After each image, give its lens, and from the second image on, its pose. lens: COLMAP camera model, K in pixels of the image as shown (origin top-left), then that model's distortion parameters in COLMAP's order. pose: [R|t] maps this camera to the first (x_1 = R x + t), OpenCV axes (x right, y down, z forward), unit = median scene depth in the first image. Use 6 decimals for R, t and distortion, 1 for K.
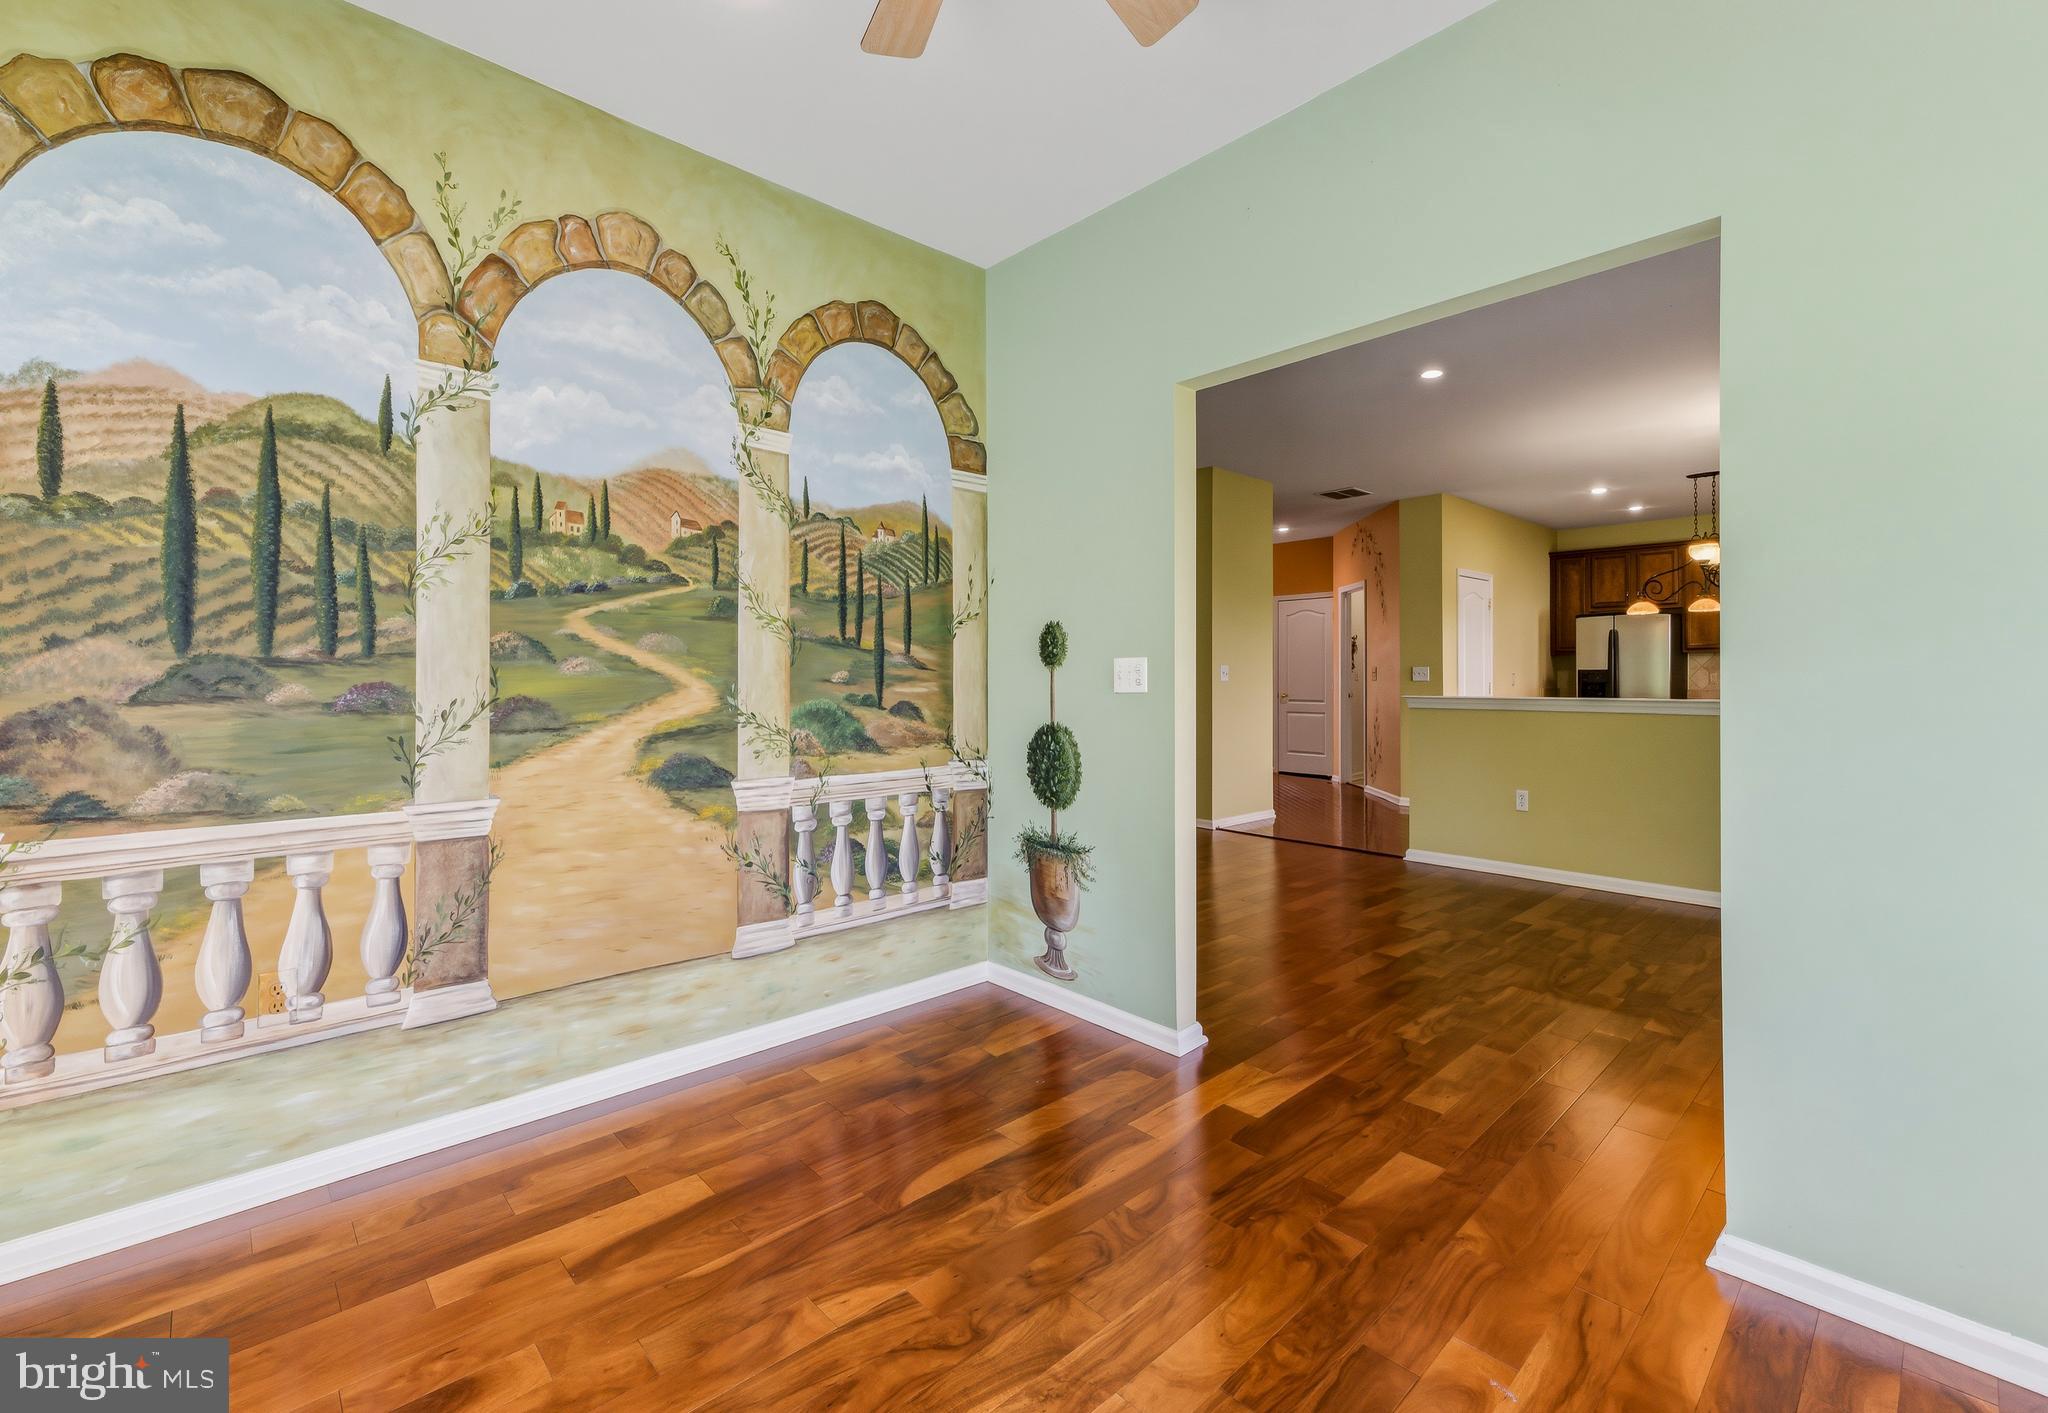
lens RADIAL K [[866.4, 0, 1057.4], [0, 866.4, 671.4], [0, 0, 1]] dist [-0.001227, -0.000041]
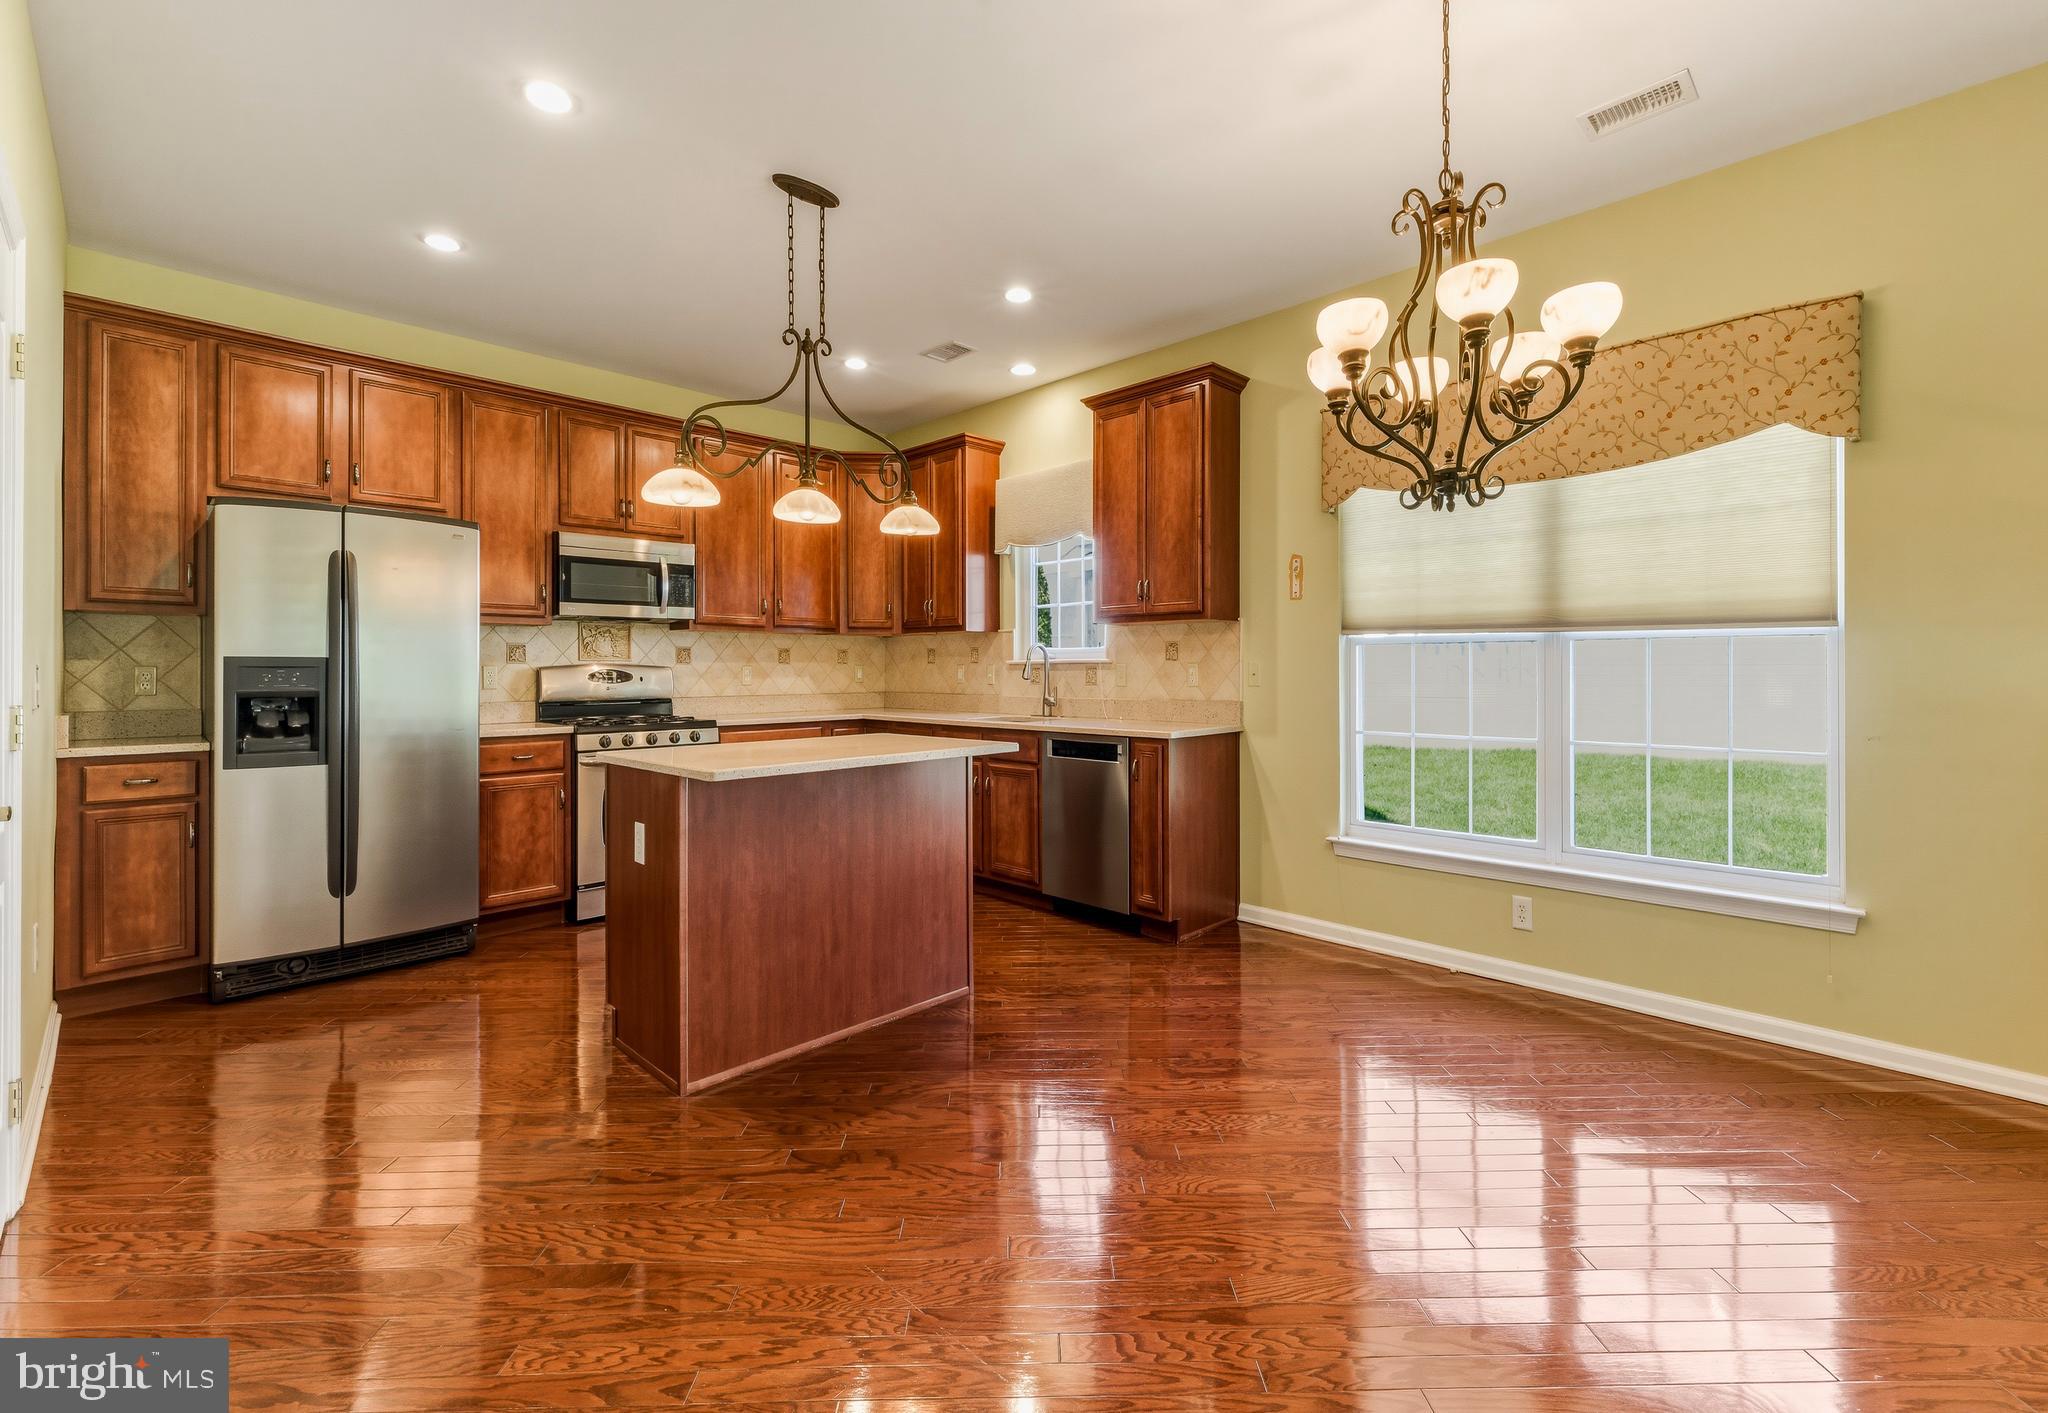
lens RADIAL K [[869.3, 0, 1047.7], [0, 869.3, 669.2], [0, 0, 1]] dist [0.002708, 0.000094]
pose [[-0.034209, 0.007247, 0.999388, 0.282132], [-0.002185, 0.999971, -0.007326, 0.005302], [-0.999412, -0.002434, -0.034192, 0.770788]]
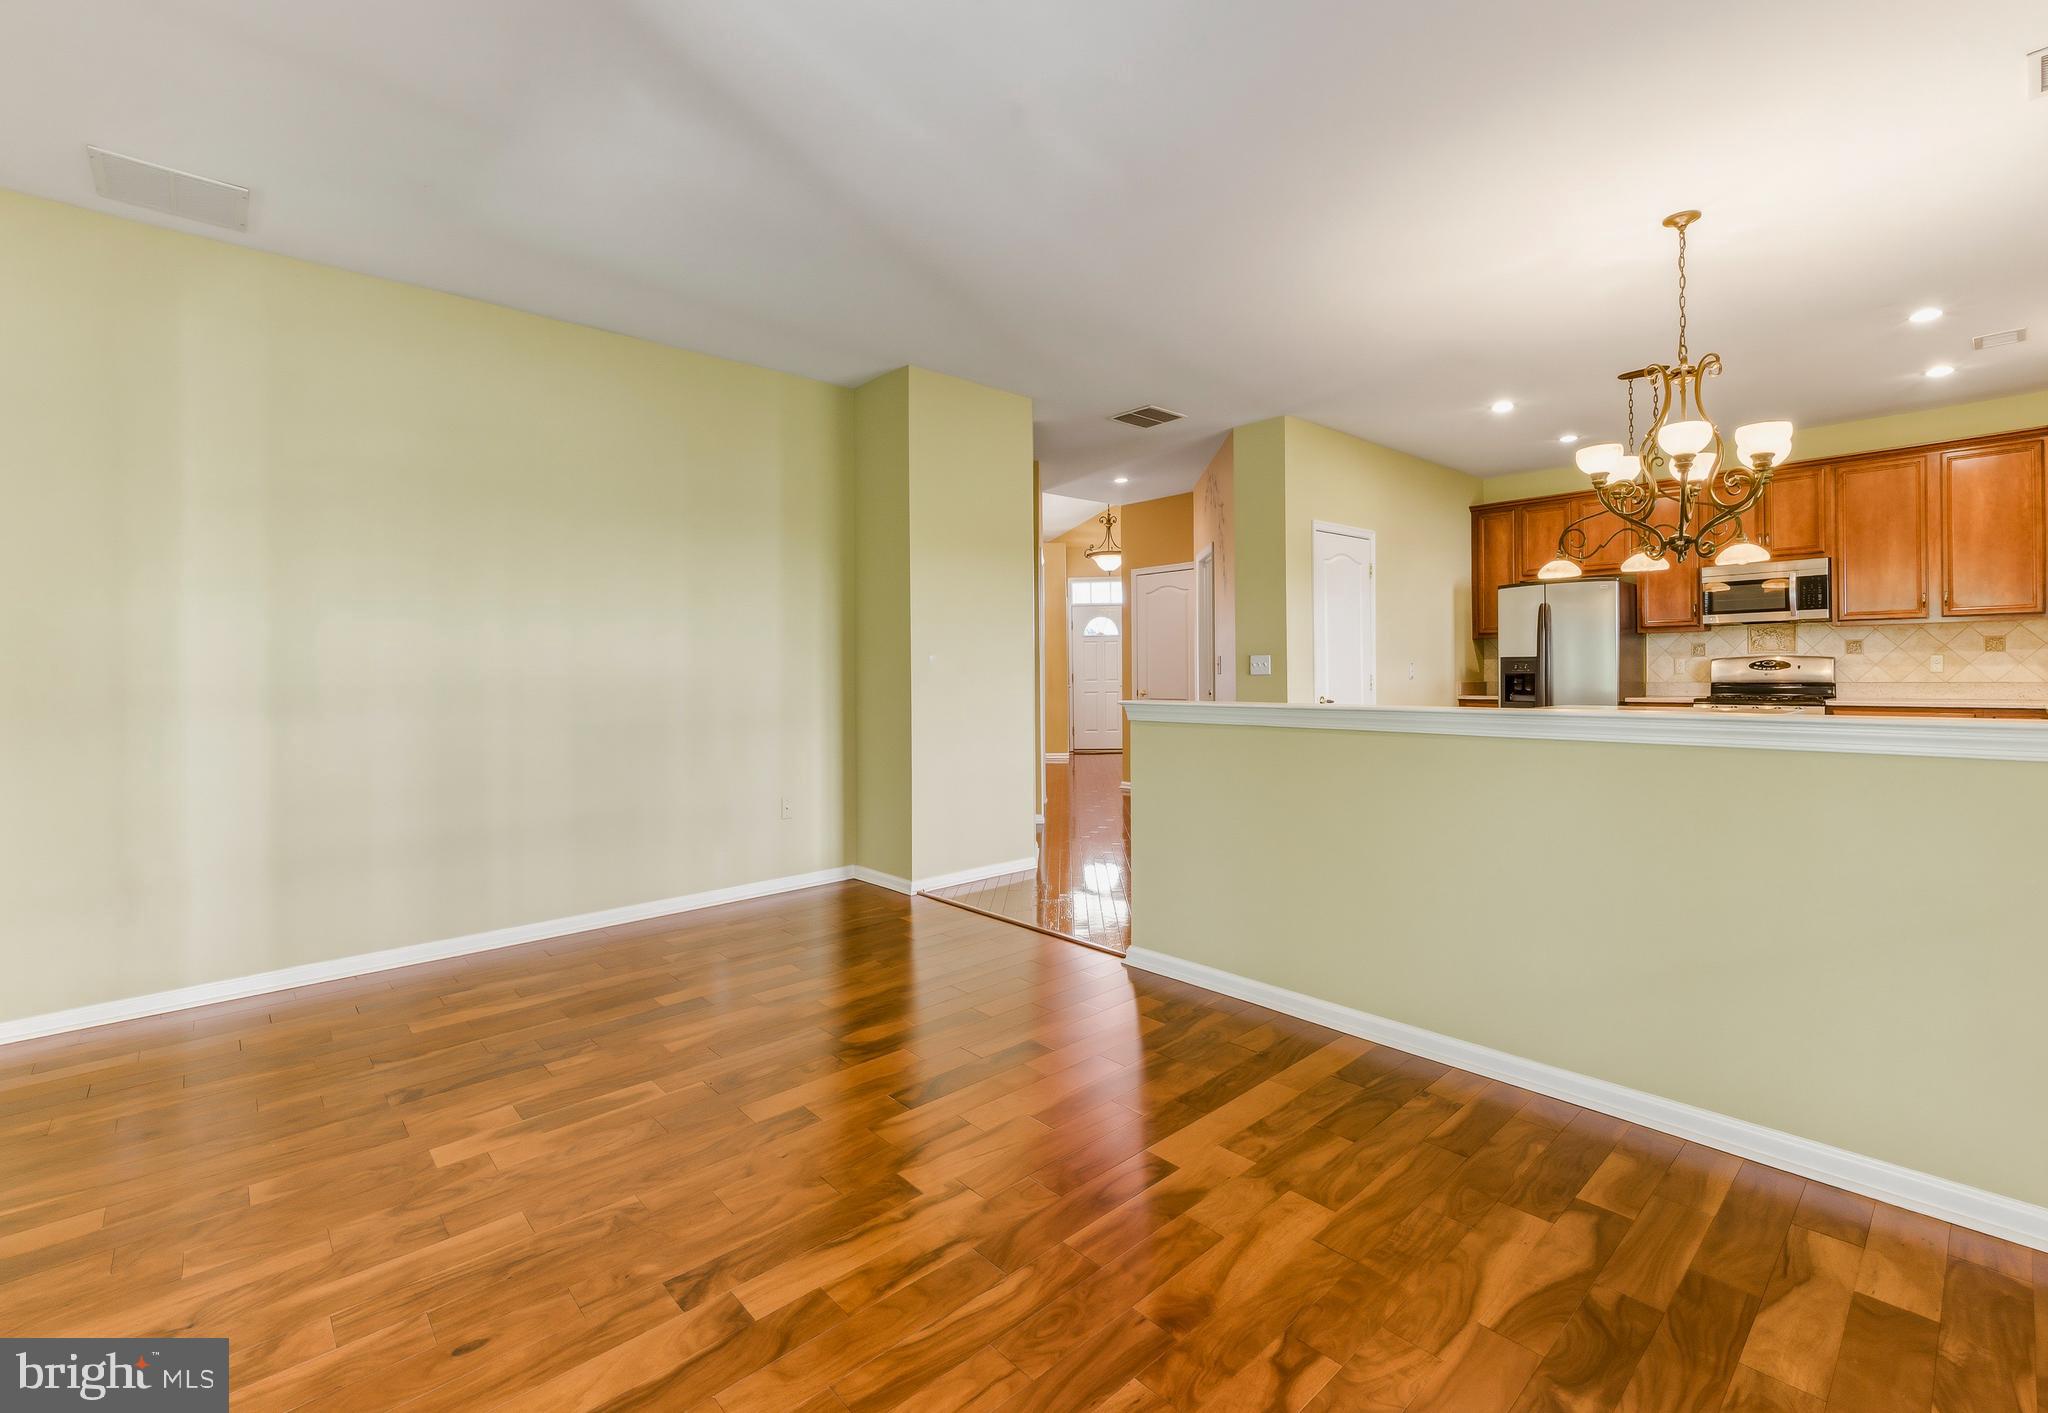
lens RADIAL K [[894.4, 0, 1060.3], [0, 894.4, 646.6], [0, 0, 1]] dist [0.016508, -0.000194]
pose [[0.999973, -0.007125, -0.001741, 0.245329], [0.007084, 0.999726, -0.022311, 0.003588], [0.001899, 0.022298, 0.999750, 0.245028]]
